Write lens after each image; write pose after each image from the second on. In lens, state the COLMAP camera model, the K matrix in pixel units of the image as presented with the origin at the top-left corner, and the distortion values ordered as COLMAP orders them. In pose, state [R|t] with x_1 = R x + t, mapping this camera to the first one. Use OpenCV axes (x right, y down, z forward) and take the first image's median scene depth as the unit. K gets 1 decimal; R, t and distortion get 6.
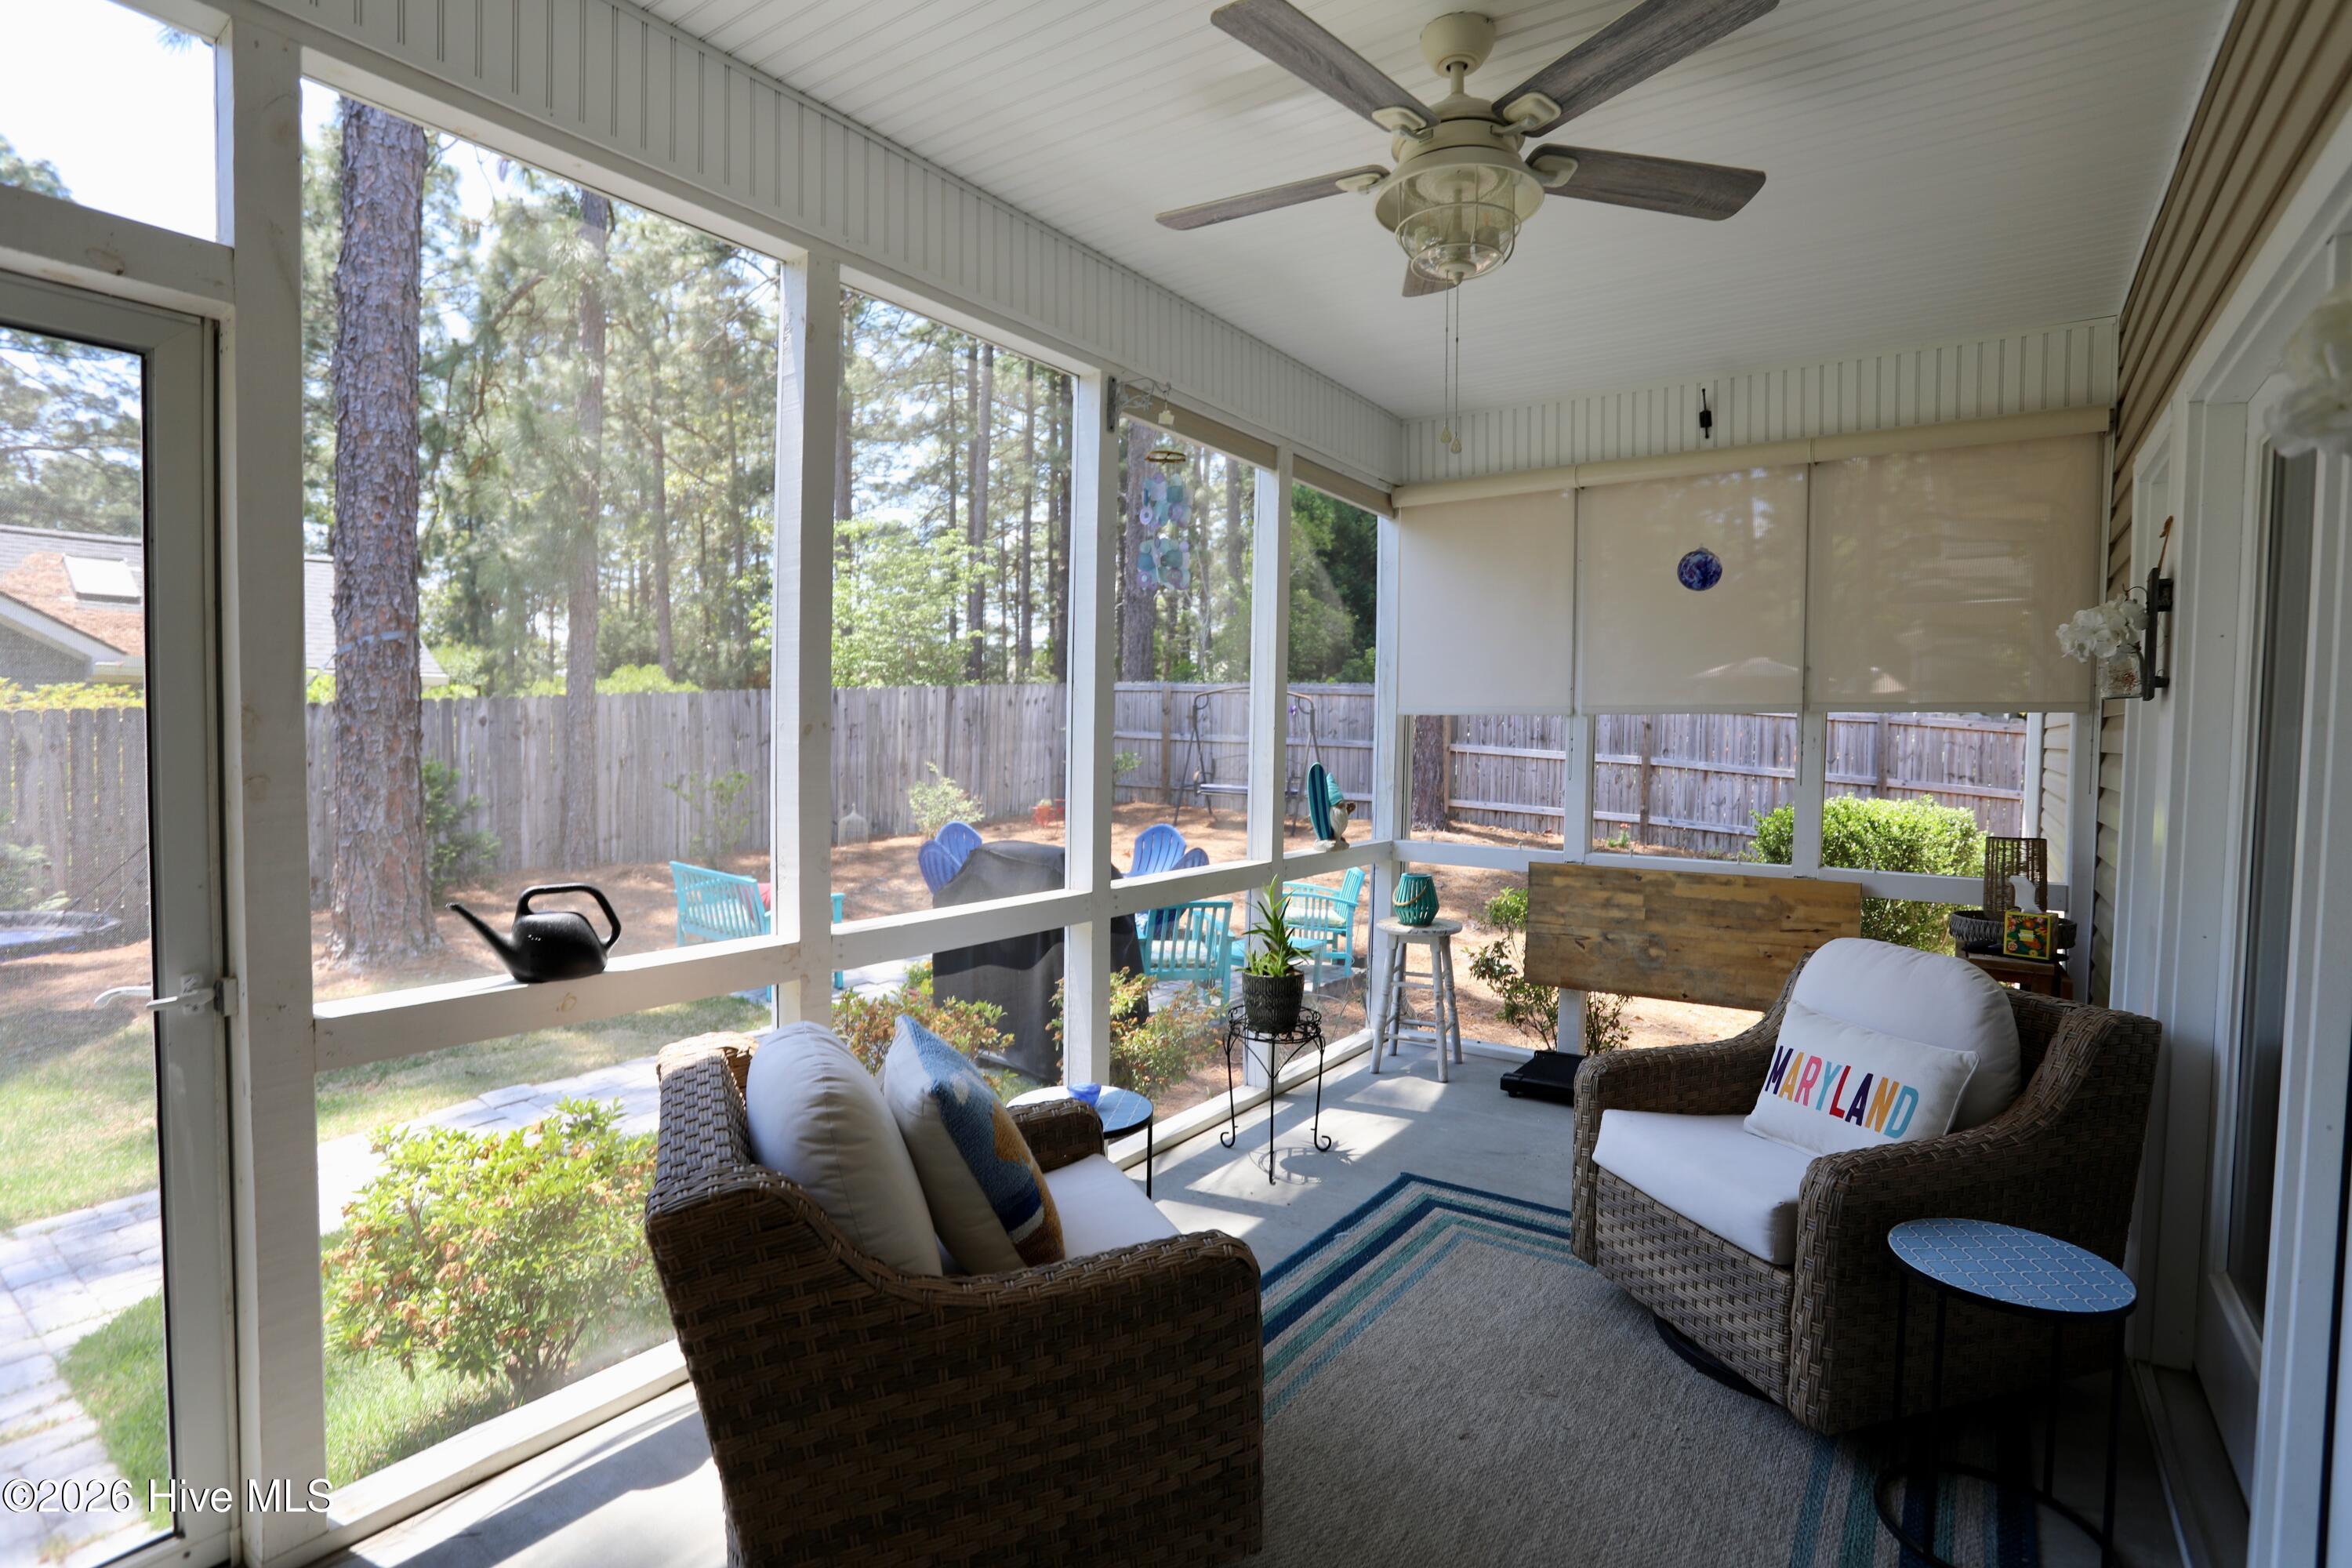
lens RADIAL K [[1147.1, 0, 1177.9], [0, 1147.1, 771.1], [0, 0, 1]] dist [-0.072251, 0.031604]
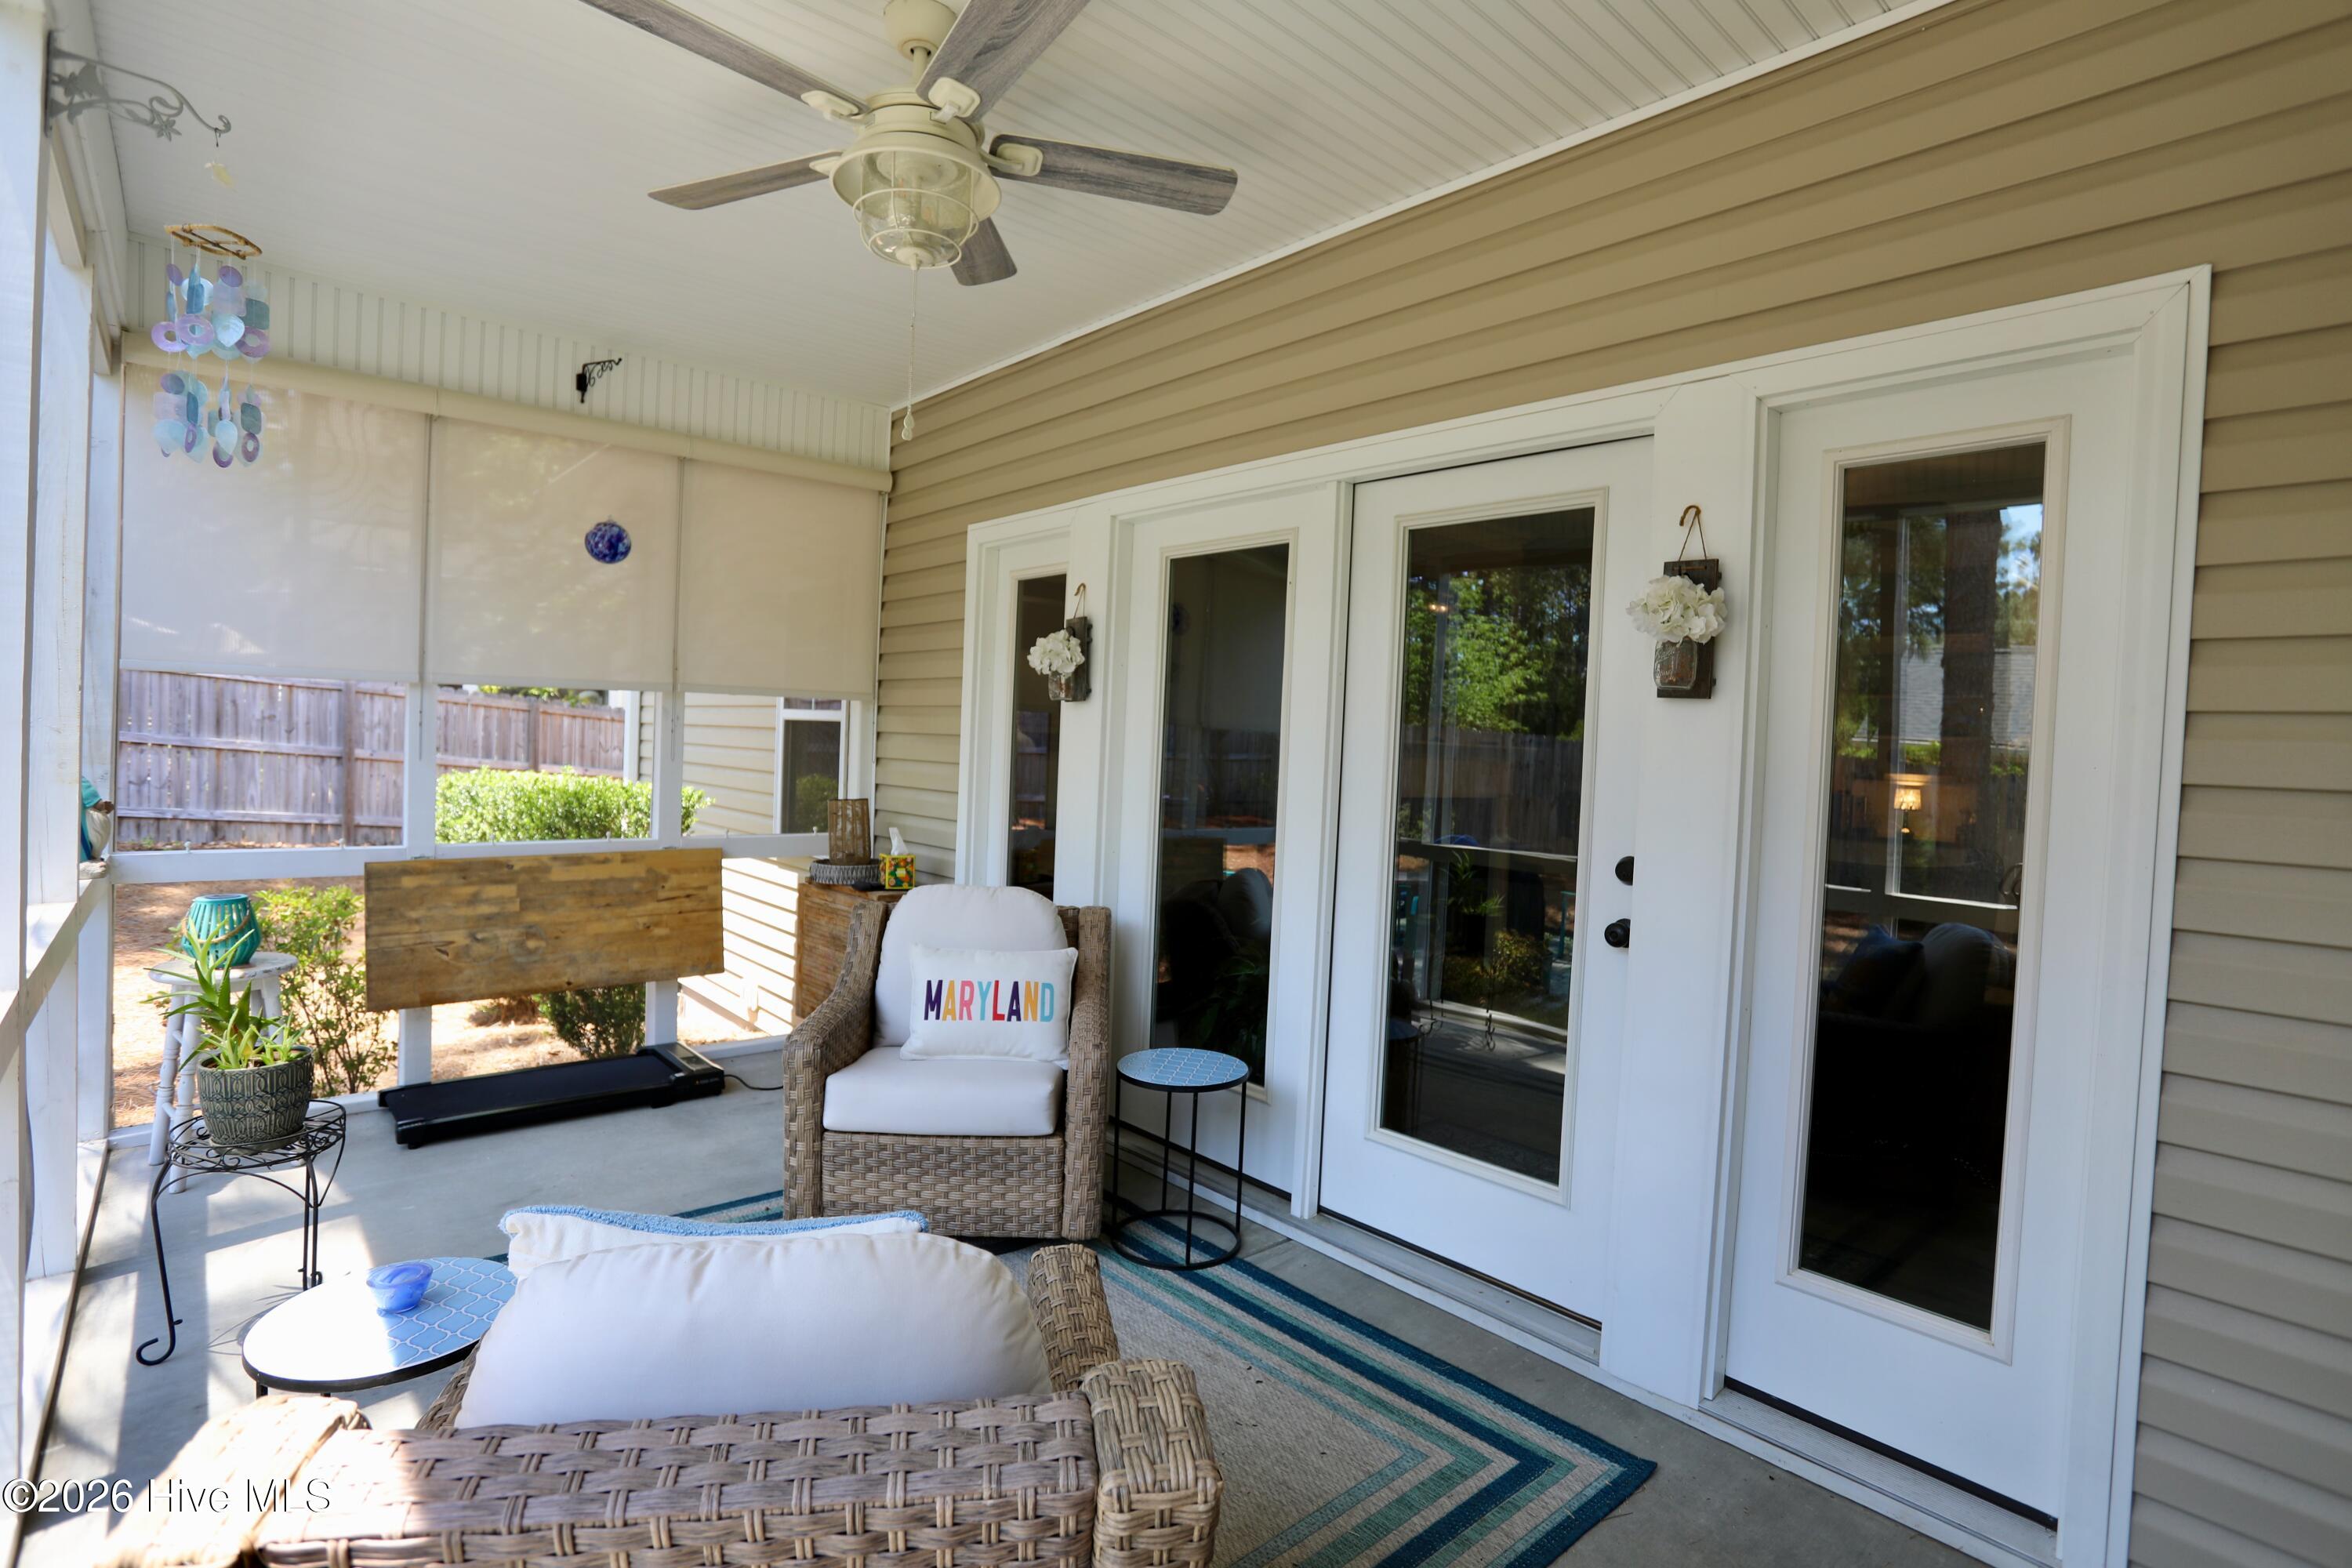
lens RADIAL K [[1147.1, 0, 1177.9], [0, 1147.1, 771.1], [0, 0, 1]] dist [-0.072251, 0.031604]
pose [[0.227173, -0.030858, 0.973365, -0.352289], [0.000456, 0.999501, 0.031580, -0.010715], [-0.973854, -0.006731, 0.227073, 0.279440]]
